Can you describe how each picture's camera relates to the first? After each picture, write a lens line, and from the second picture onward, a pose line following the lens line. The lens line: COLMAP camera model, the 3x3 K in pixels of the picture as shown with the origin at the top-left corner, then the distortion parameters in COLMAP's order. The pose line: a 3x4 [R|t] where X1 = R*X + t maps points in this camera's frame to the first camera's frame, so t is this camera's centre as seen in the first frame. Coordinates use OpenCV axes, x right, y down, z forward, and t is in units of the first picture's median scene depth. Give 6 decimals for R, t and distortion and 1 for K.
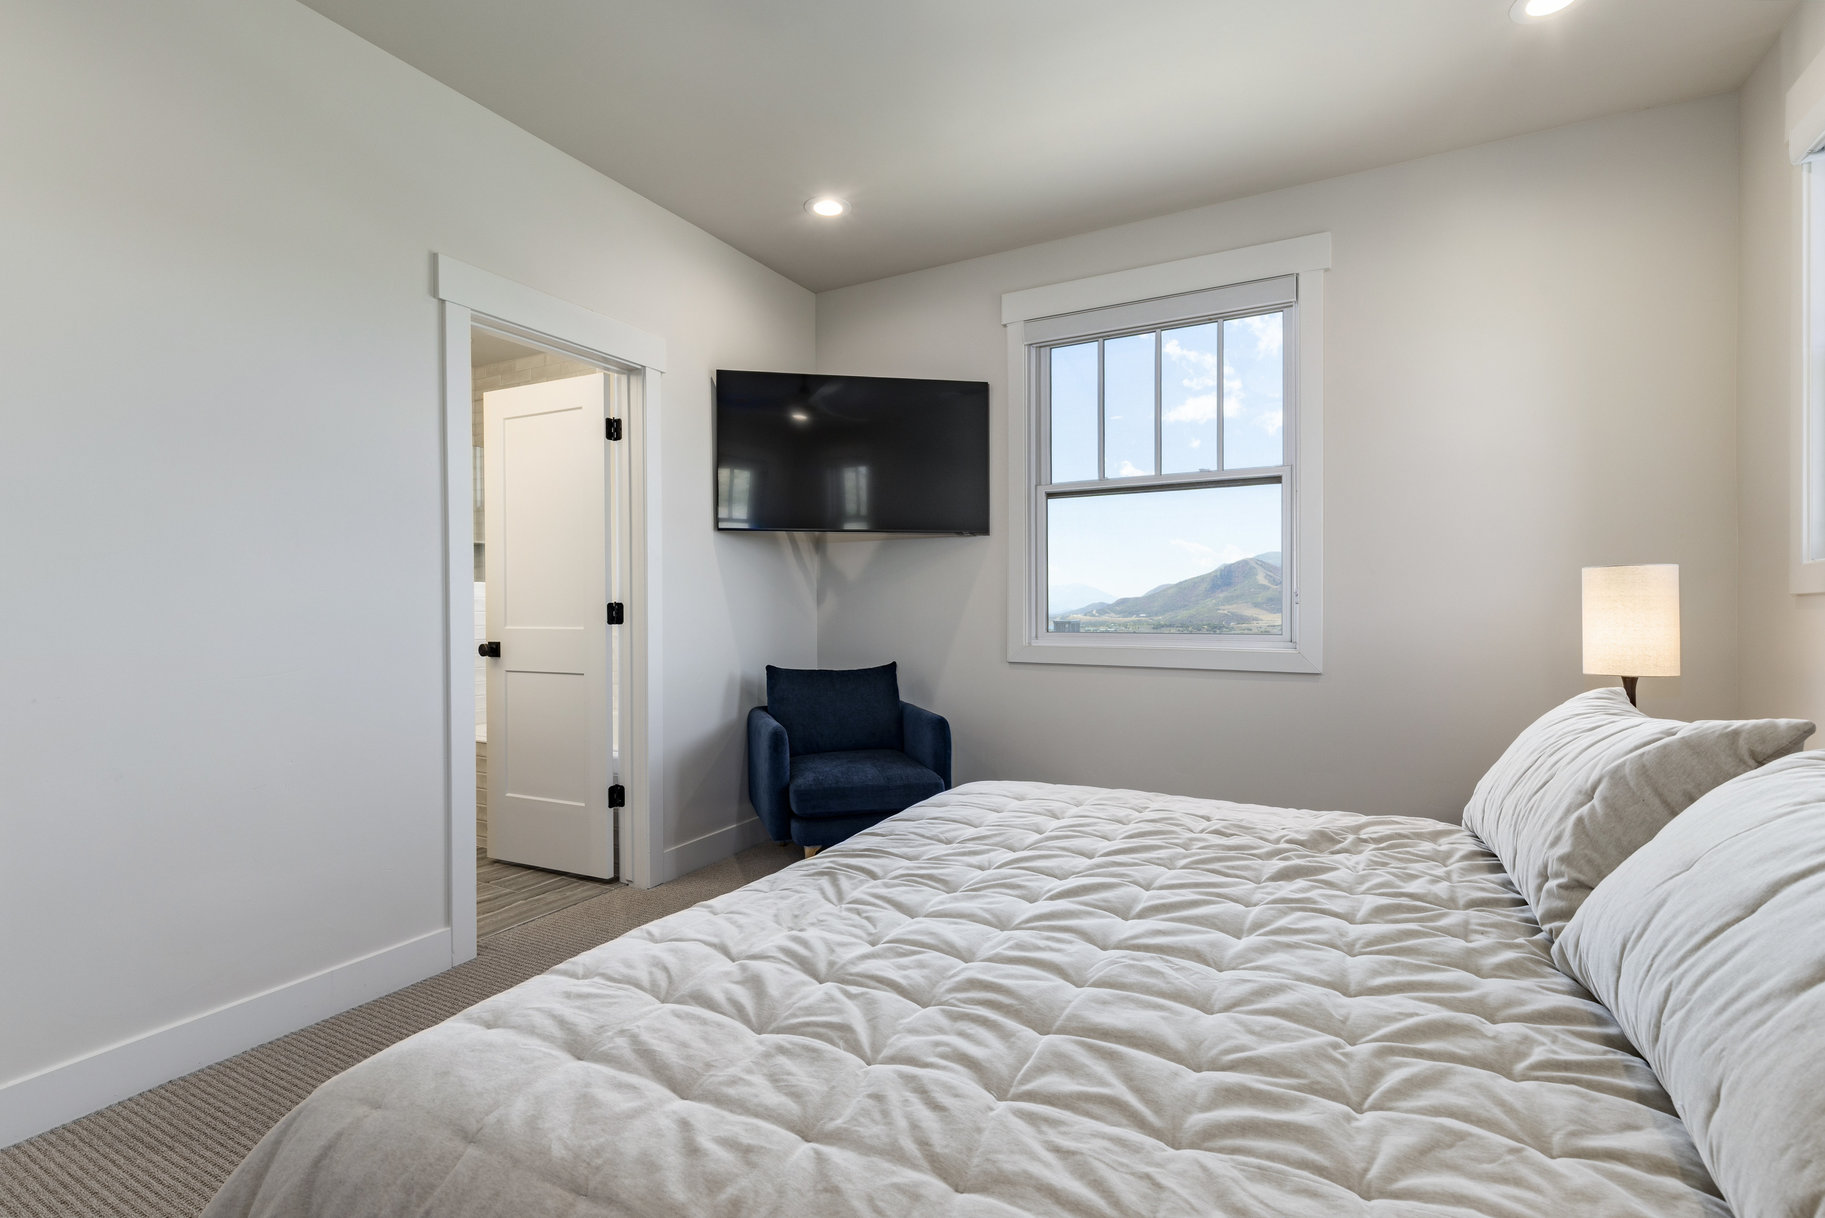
lens RADIAL K [[827.5, 0, 912.1], [0, 827.5, 608.2], [0, 0, 1]] dist [0.010308, -0.002126]
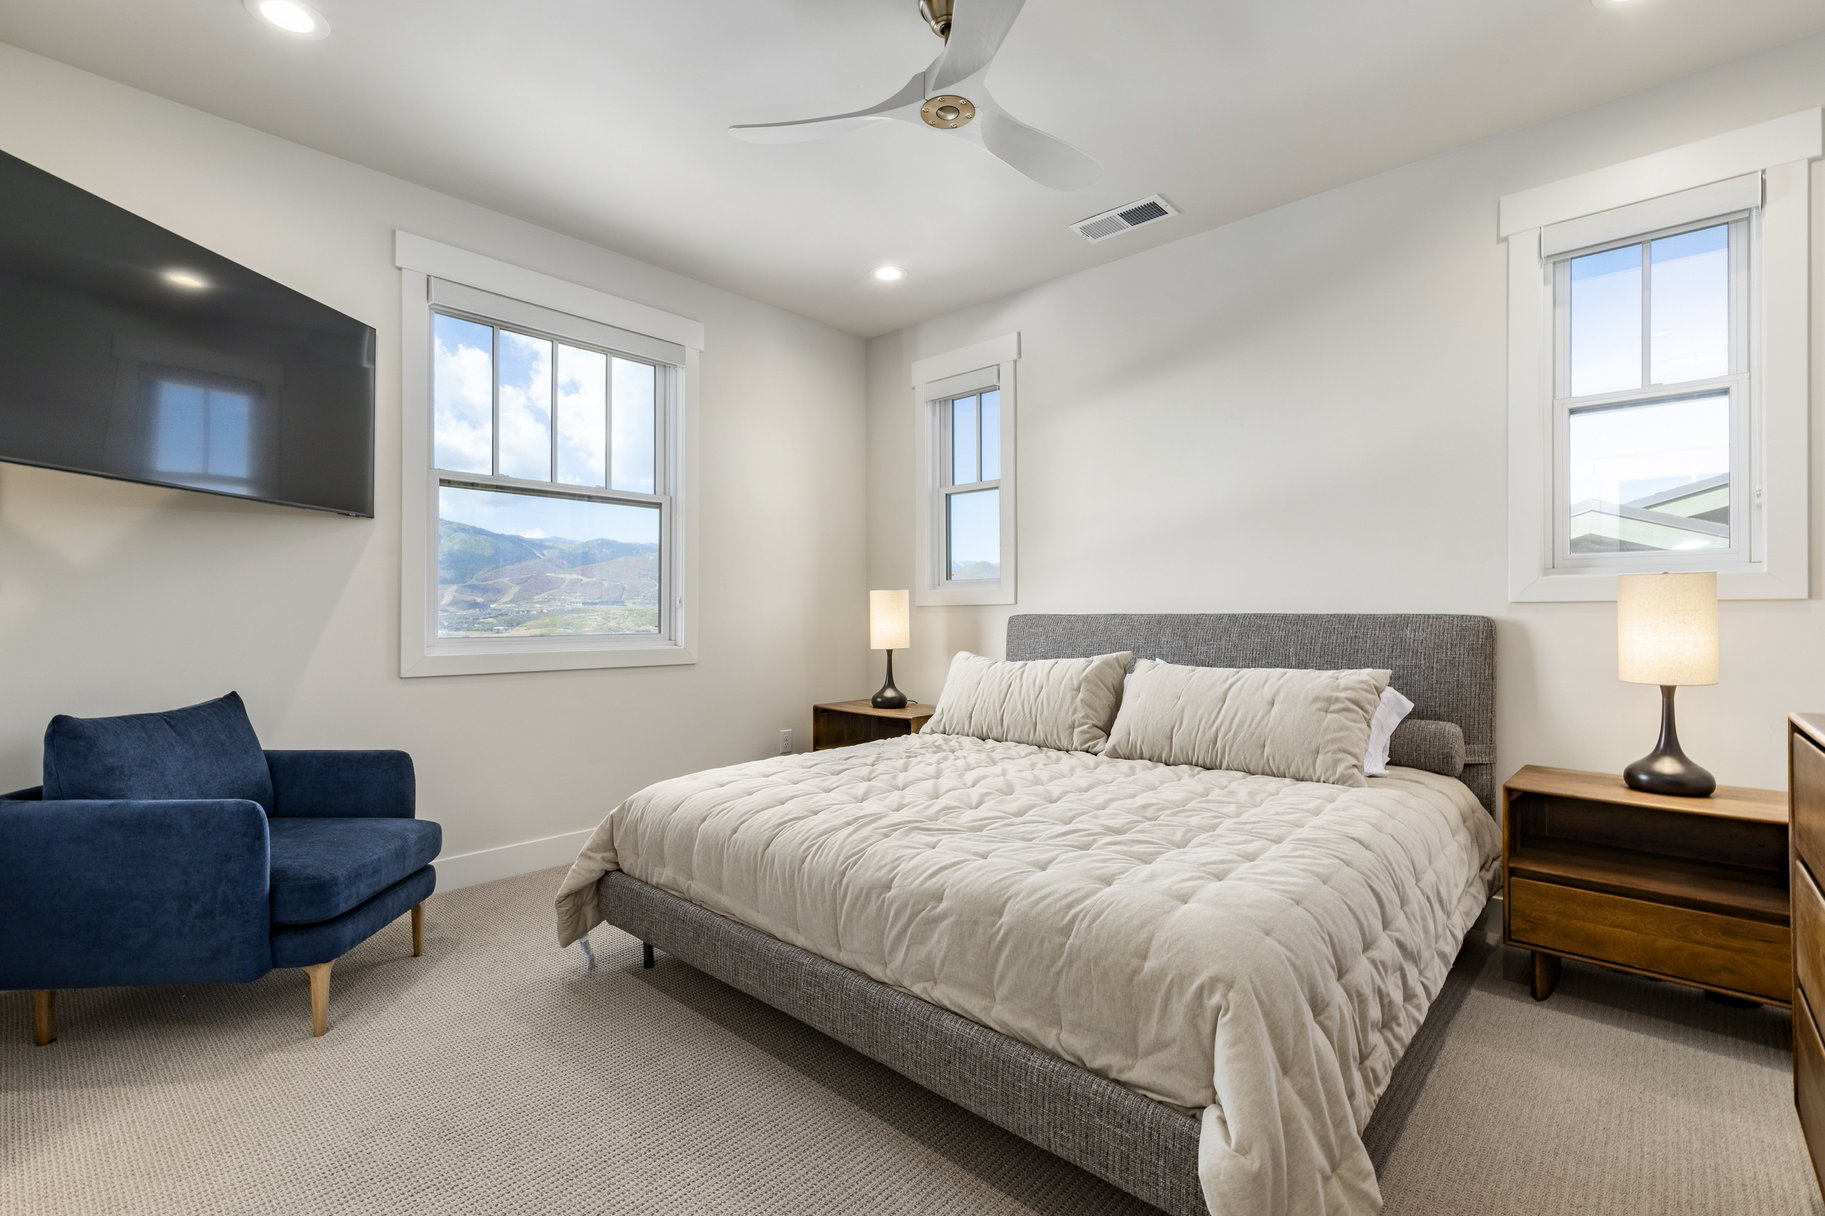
lens RADIAL K [[827.5, 0, 920.5], [0, 827.5, 603.8], [0, 0, 1]] dist [0.010308, -0.002126]
pose [[0.227362, 0.011223, 0.973746, -0.624329], [-0.002225, 0.999937, -0.011005, -0.000287], [-0.973808, 0.000335, 0.227372, 0.341581]]
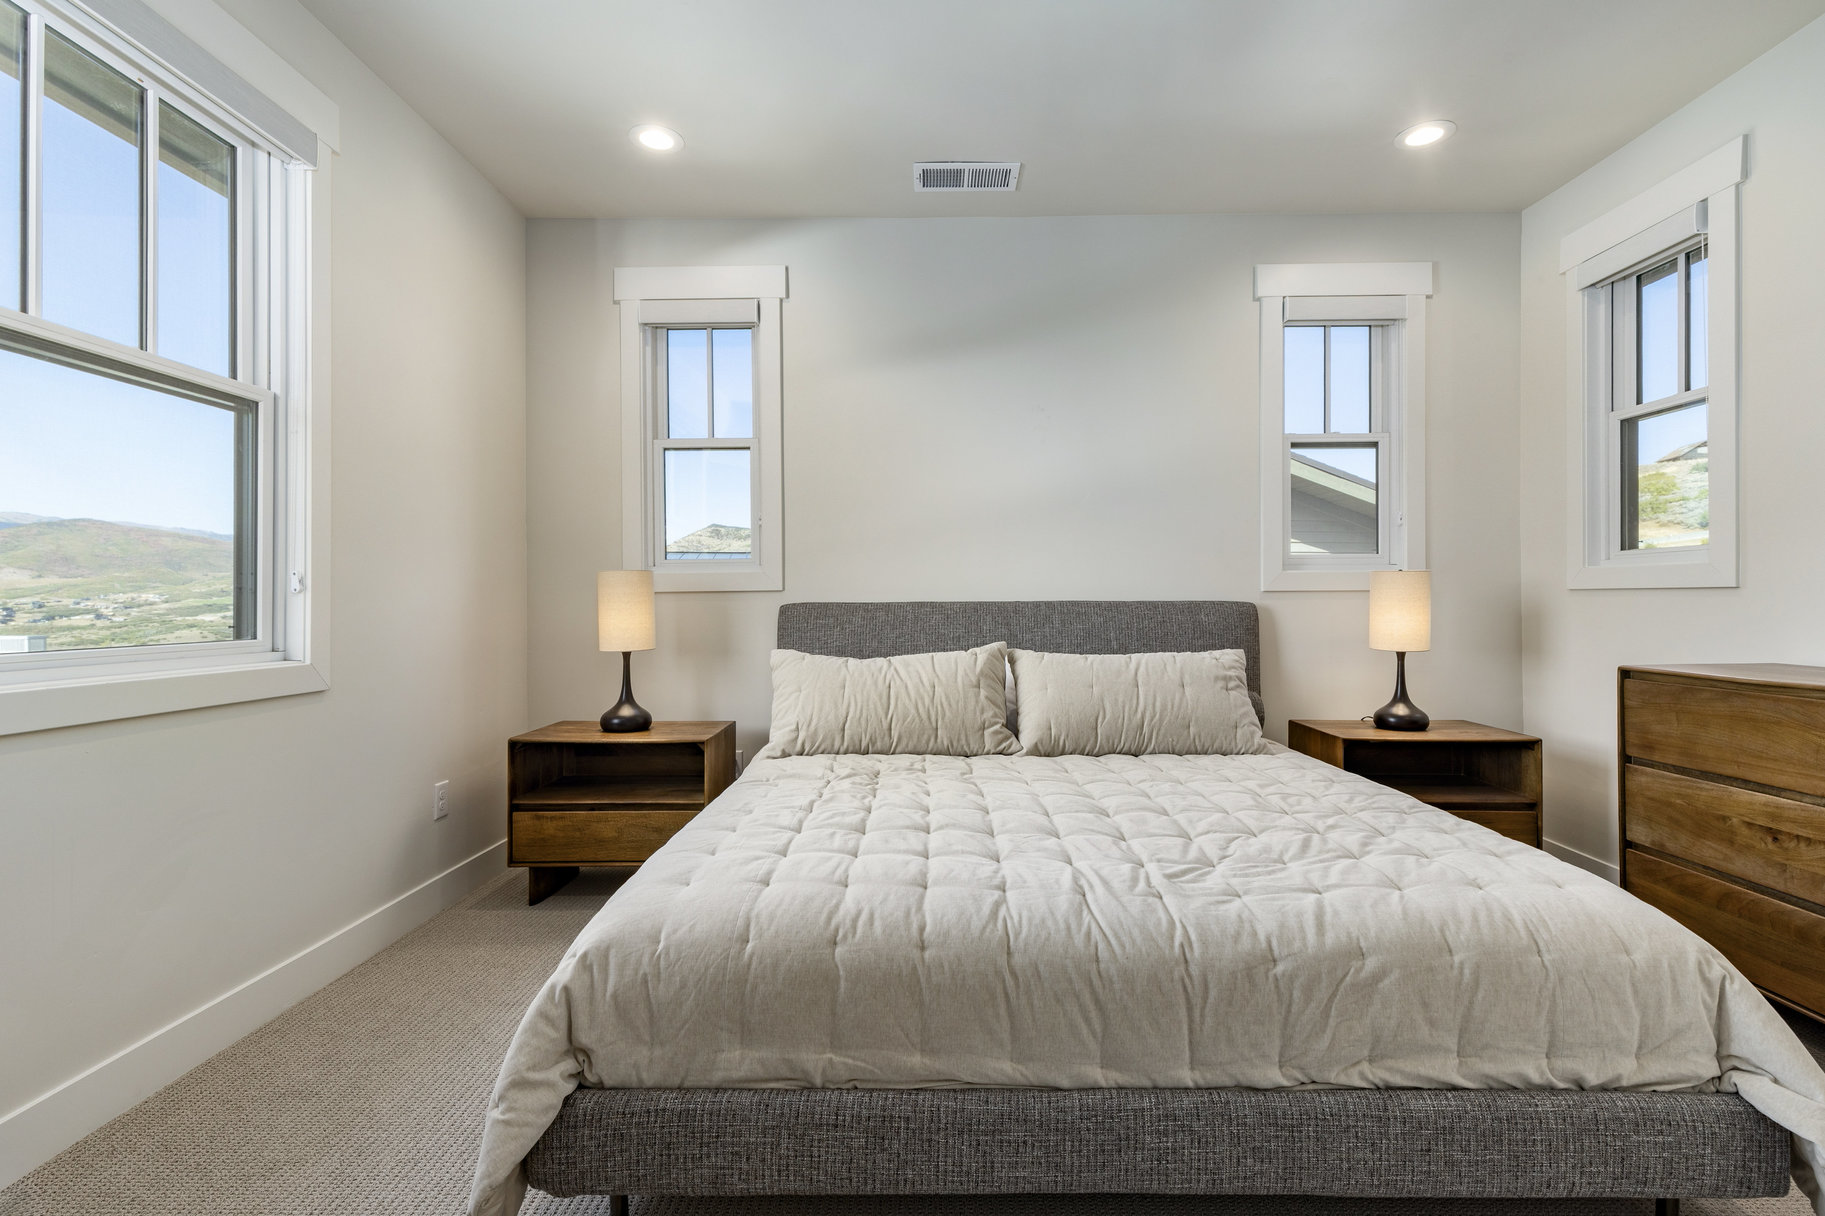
lens RADIAL K [[827.5, 0, 930.0], [0, 827.5, 595.9], [0, 0, 1]] dist [0.010308, -0.002126]
pose [[-0.484444, 0.006246, 0.874800, -0.387125], [0.000788, 0.999977, -0.006703, 0.000204], [-0.874822, -0.002558, -0.484438, 0.820431]]
